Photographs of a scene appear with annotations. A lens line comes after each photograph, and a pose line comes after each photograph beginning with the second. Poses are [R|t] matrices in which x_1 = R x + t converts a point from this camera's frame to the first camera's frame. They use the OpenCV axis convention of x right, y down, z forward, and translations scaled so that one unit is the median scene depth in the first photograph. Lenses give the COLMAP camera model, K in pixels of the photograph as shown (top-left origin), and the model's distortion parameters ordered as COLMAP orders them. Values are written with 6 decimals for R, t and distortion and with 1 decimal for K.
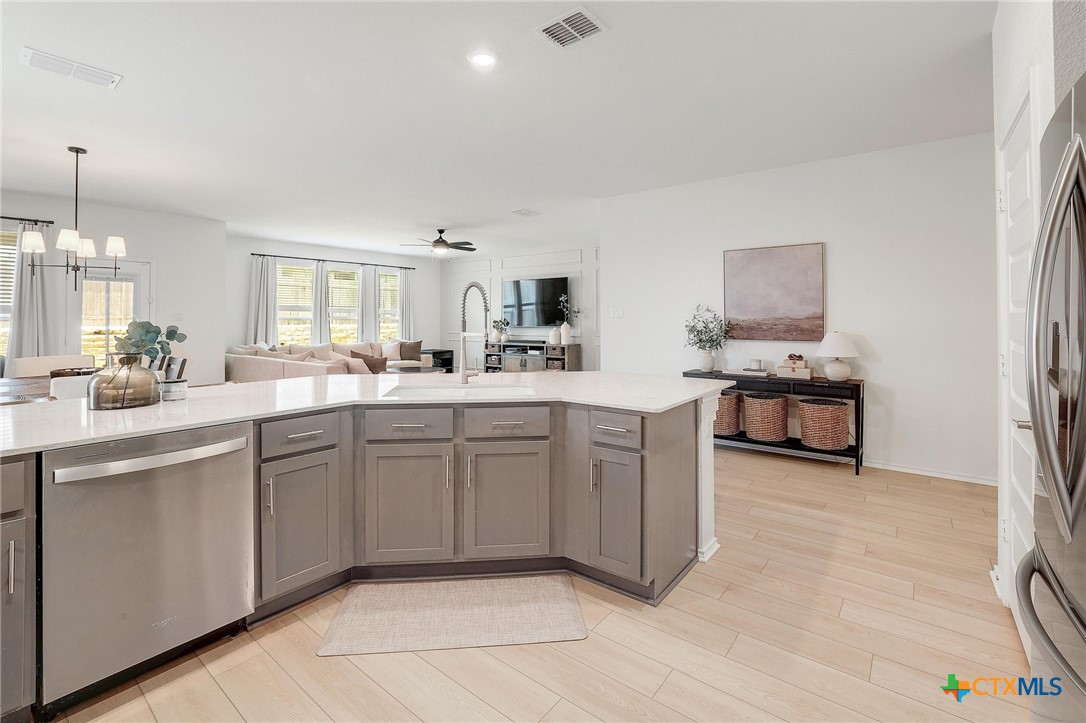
lens RADIAL K [[483.5, 0, 543.2], [0, 483.5, 315.3], [0, 0, 1]] dist [-0.000973, 0.000164]
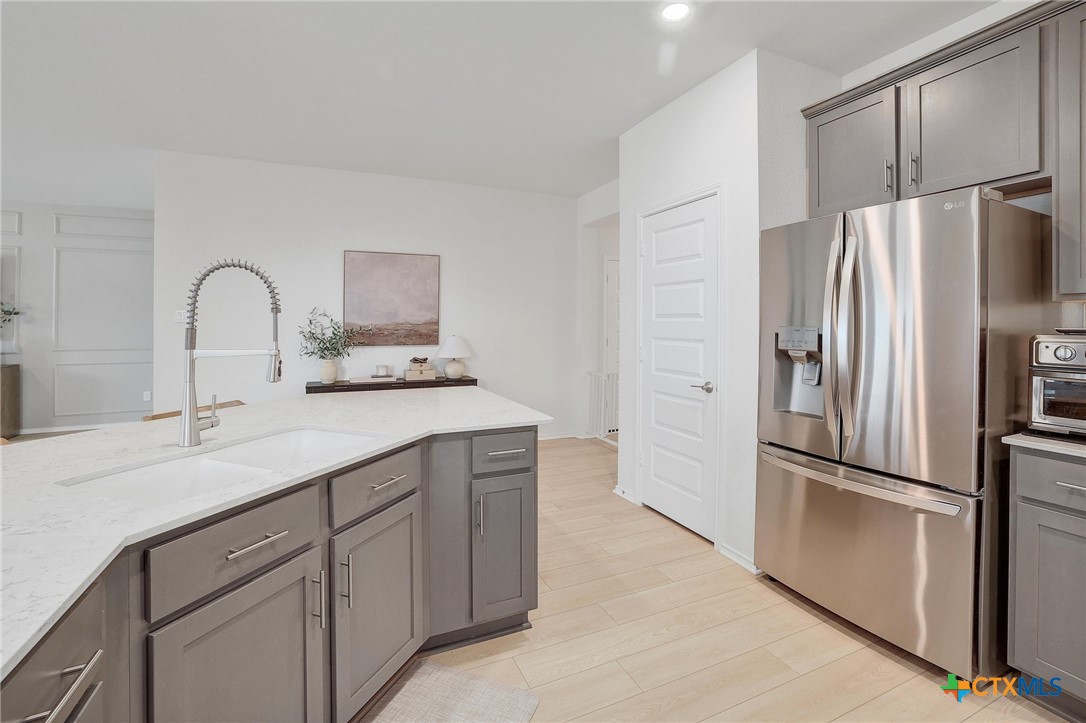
lens RADIAL K [[487.1, 0, 541.4], [0, 487.1, 321.7], [0, 0, 1]] dist [-0.022459, 0.000721]
pose [[0.478532, 0.002992, 0.878065, -0.136400], [-0.005928, 0.999982, -0.000177, 0.000321], [-0.878050, -0.005120, 0.478542, 0.122096]]
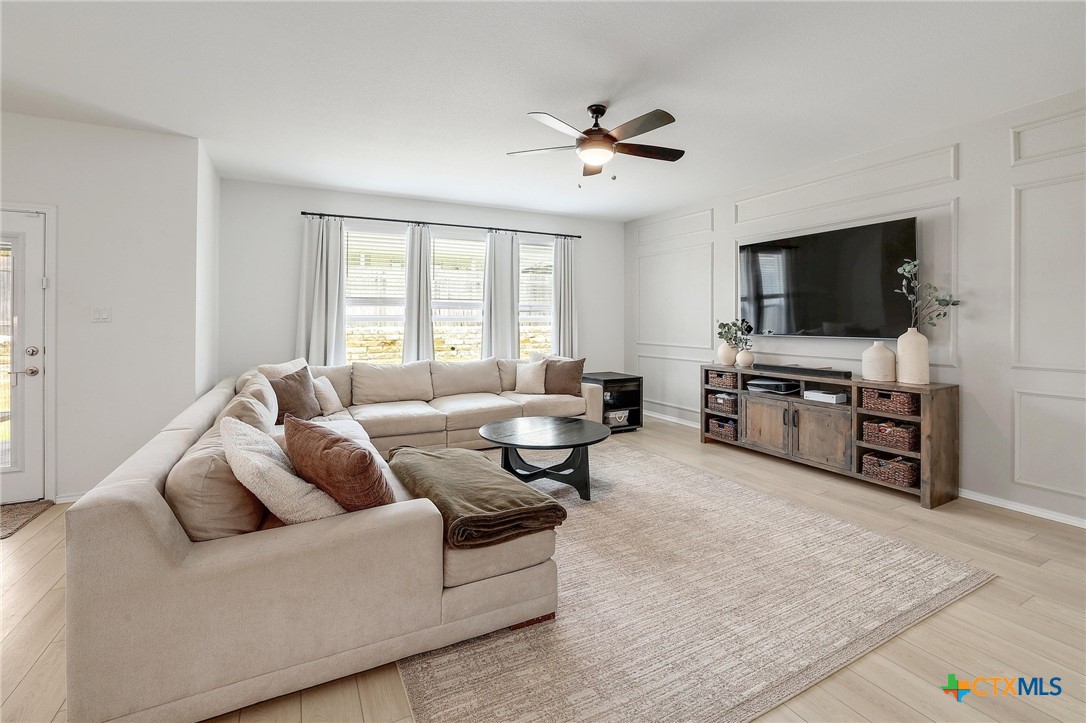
lens RADIAL K [[472.6, 0, 539.4], [0, 472.6, 319.1], [0, 0, 1]] dist [-0.038185, -0.000014]
pose [[0.905762, 0.002222, -0.423780, -0.072612], [0.000007, 0.999986, 0.005257, 0.004273], [0.423786, -0.004765, 0.905750, 0.523876]]
